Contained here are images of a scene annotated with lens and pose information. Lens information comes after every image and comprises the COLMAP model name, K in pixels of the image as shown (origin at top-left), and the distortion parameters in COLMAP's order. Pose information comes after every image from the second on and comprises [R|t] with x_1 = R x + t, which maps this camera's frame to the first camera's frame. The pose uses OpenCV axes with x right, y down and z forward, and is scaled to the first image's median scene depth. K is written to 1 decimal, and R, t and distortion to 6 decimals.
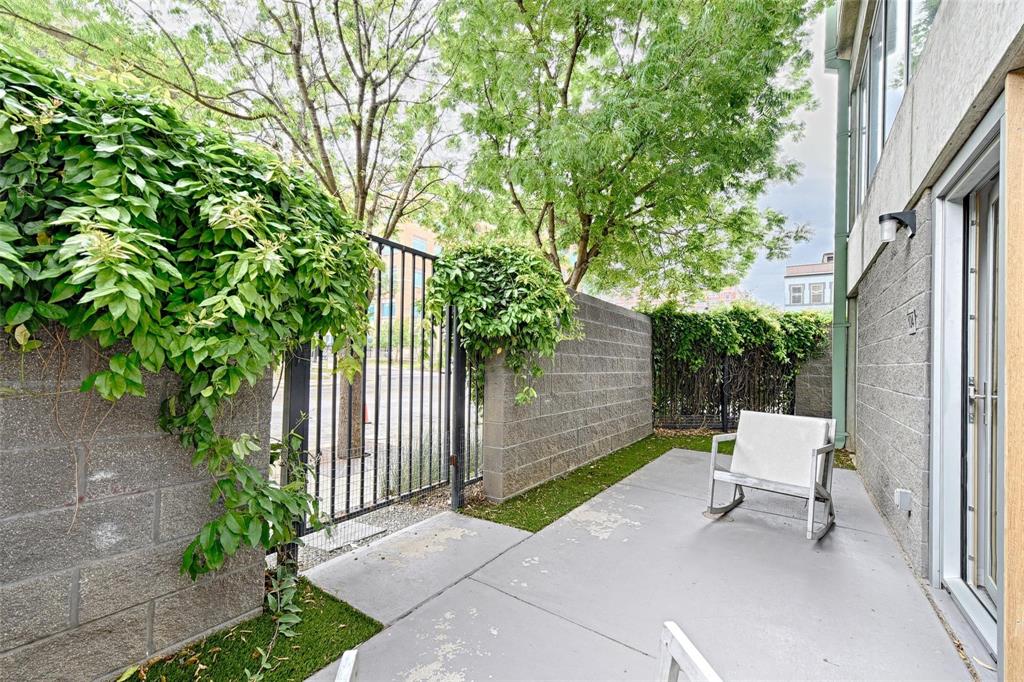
lens RADIAL K [[401.7, 0, 511.1], [0, 401.7, 361.1], [0, 0, 1]] dist [0.002028, -0.000264]
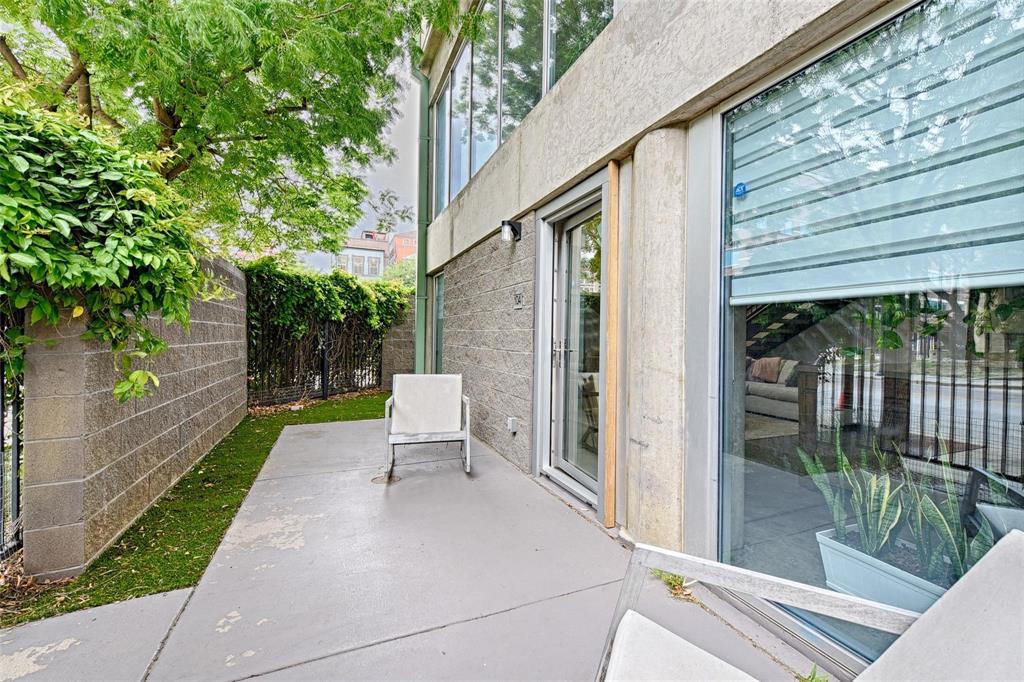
lens RADIAL K [[425.7, 0, 512.0], [0, 425.7, 341.0], [0, 0, 1]] dist [0.000735, -0.000111]
pose [[0.524502, -0.030124, 0.850876, -0.188270], [0.000596, 0.999387, 0.035014, -0.003896], [-0.851409, -0.017857, 0.524198, 0.134527]]
